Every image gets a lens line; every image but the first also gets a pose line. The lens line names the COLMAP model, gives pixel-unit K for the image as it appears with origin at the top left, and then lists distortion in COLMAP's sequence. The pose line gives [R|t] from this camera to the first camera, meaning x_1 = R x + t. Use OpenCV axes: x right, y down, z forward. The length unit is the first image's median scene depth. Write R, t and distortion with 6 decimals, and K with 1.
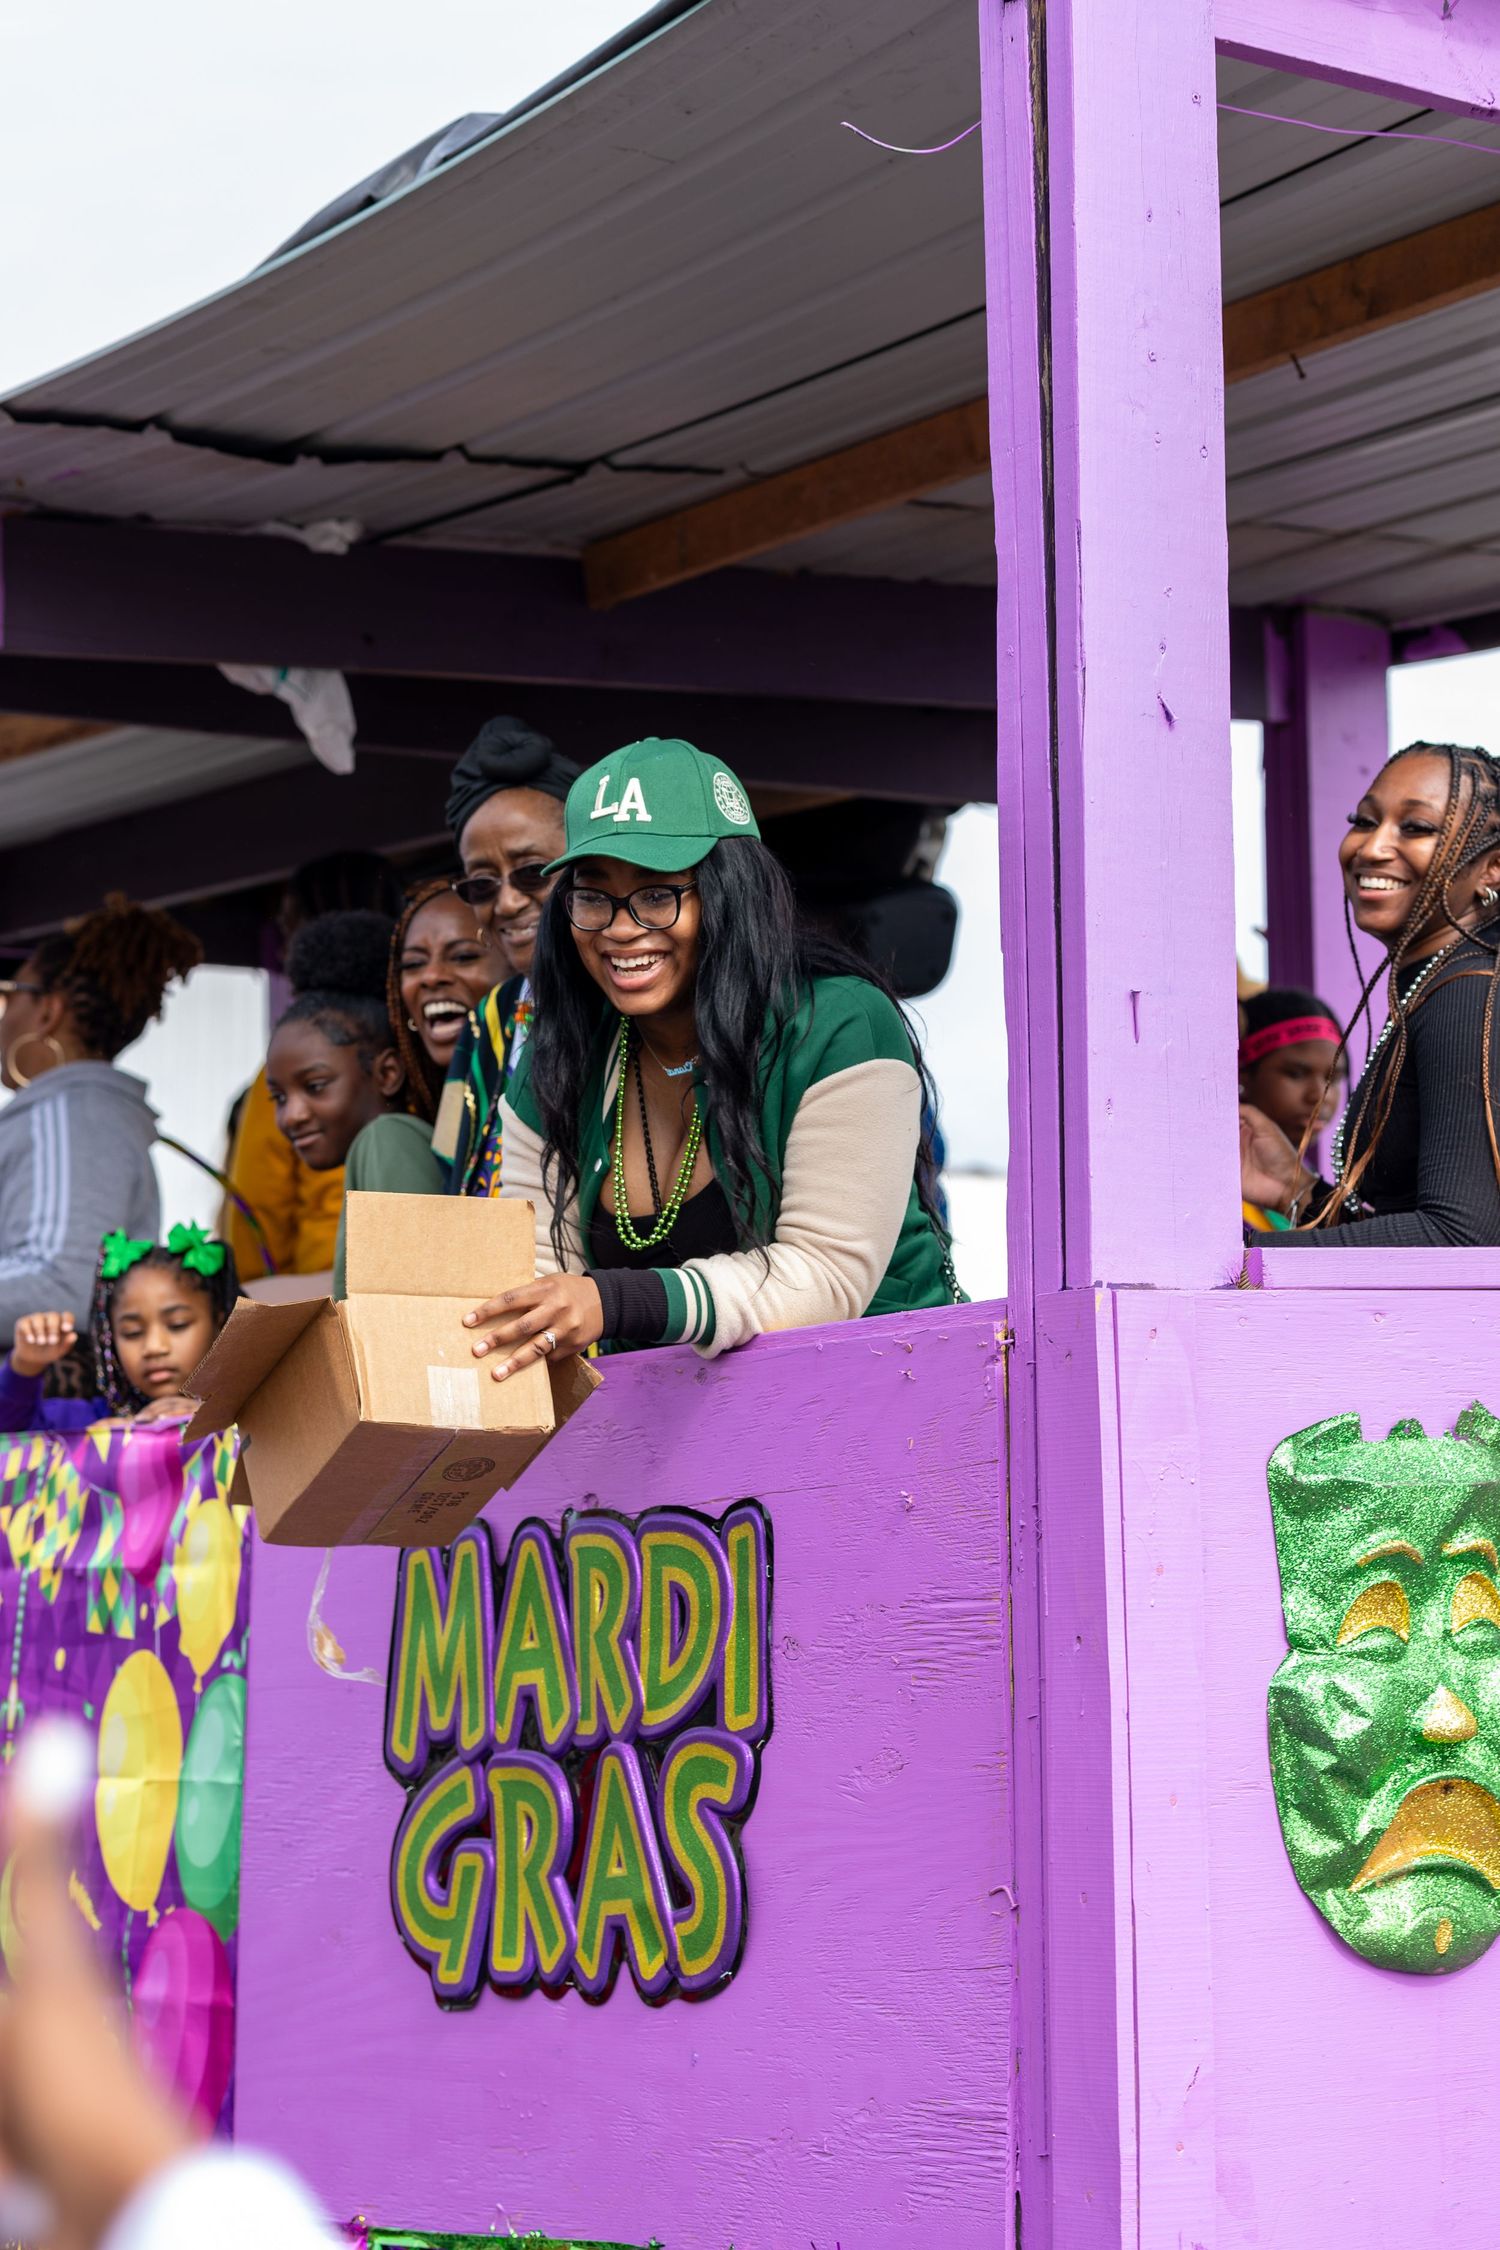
lens RADIAL K [[5407.3, 0, 750.0], [0, 5407.3, 1125.0], [0, 0, 1]] dist [-0.005322, -0.372800]
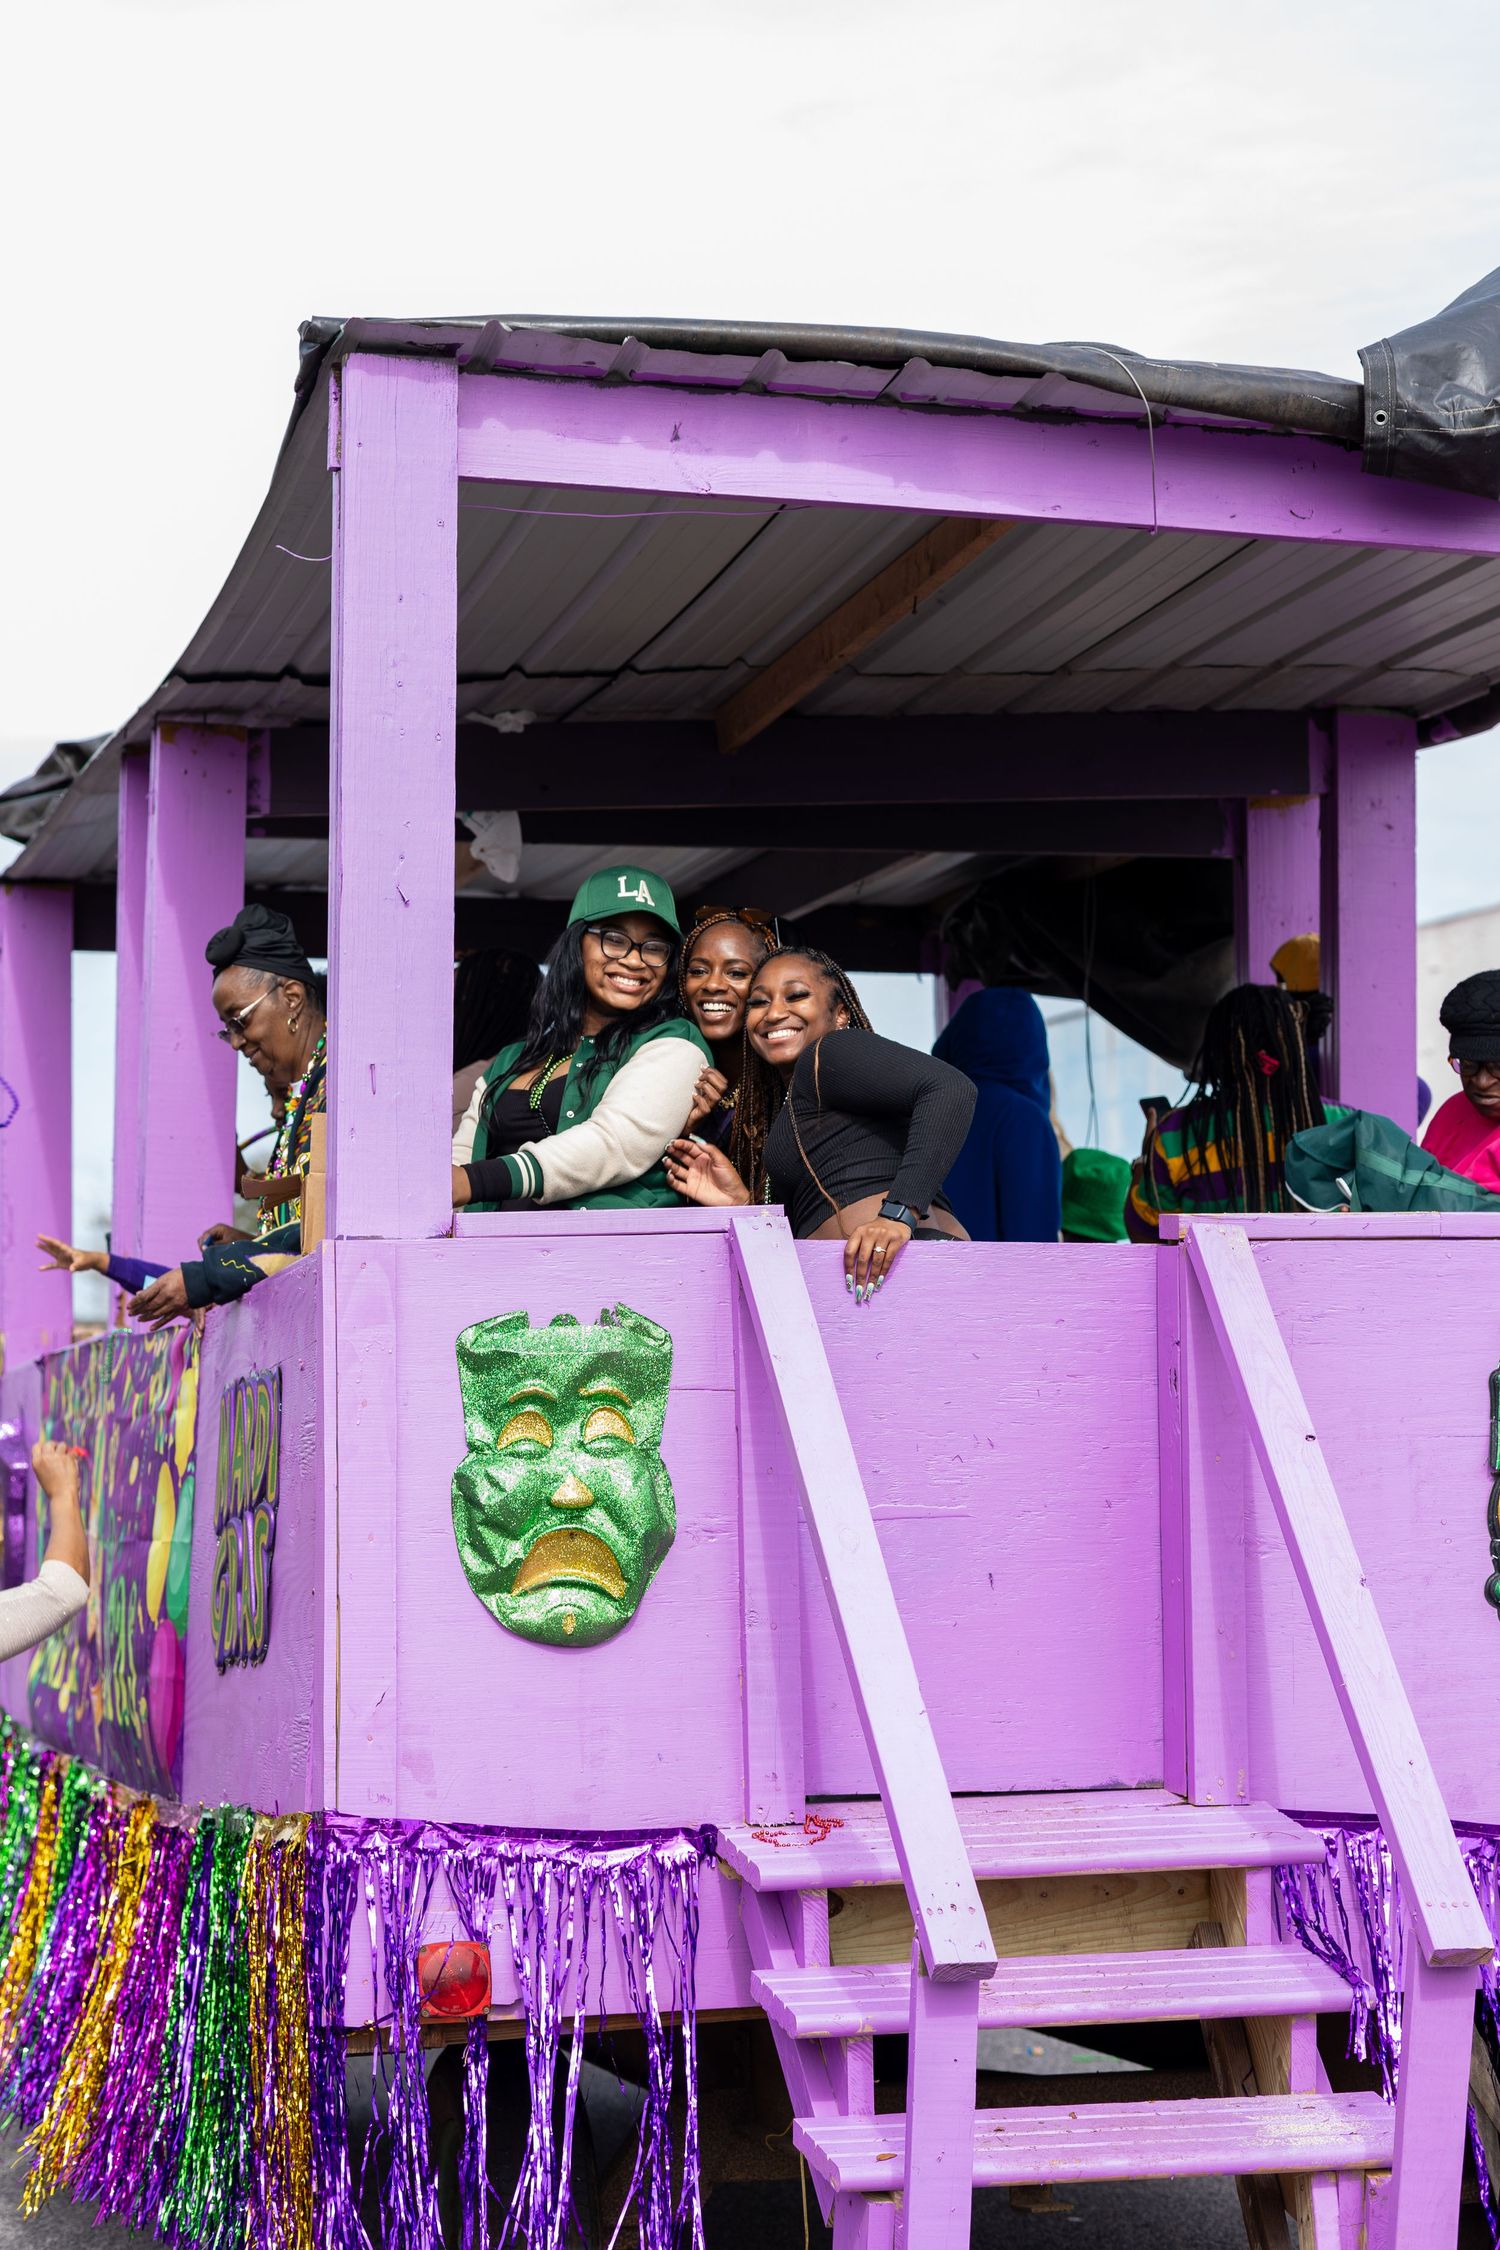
lens RADIAL K [[5407.3, 0, 750.0], [0, 5407.3, 1125.0], [0, 0, 1]] dist [-0.005322, -0.372800]
pose [[0.922288, -0.022486, -0.385849, 0.826243], [0.030035, 0.999457, 0.013546, -0.024769], [0.385335, -0.024082, 0.922463, -0.515438]]
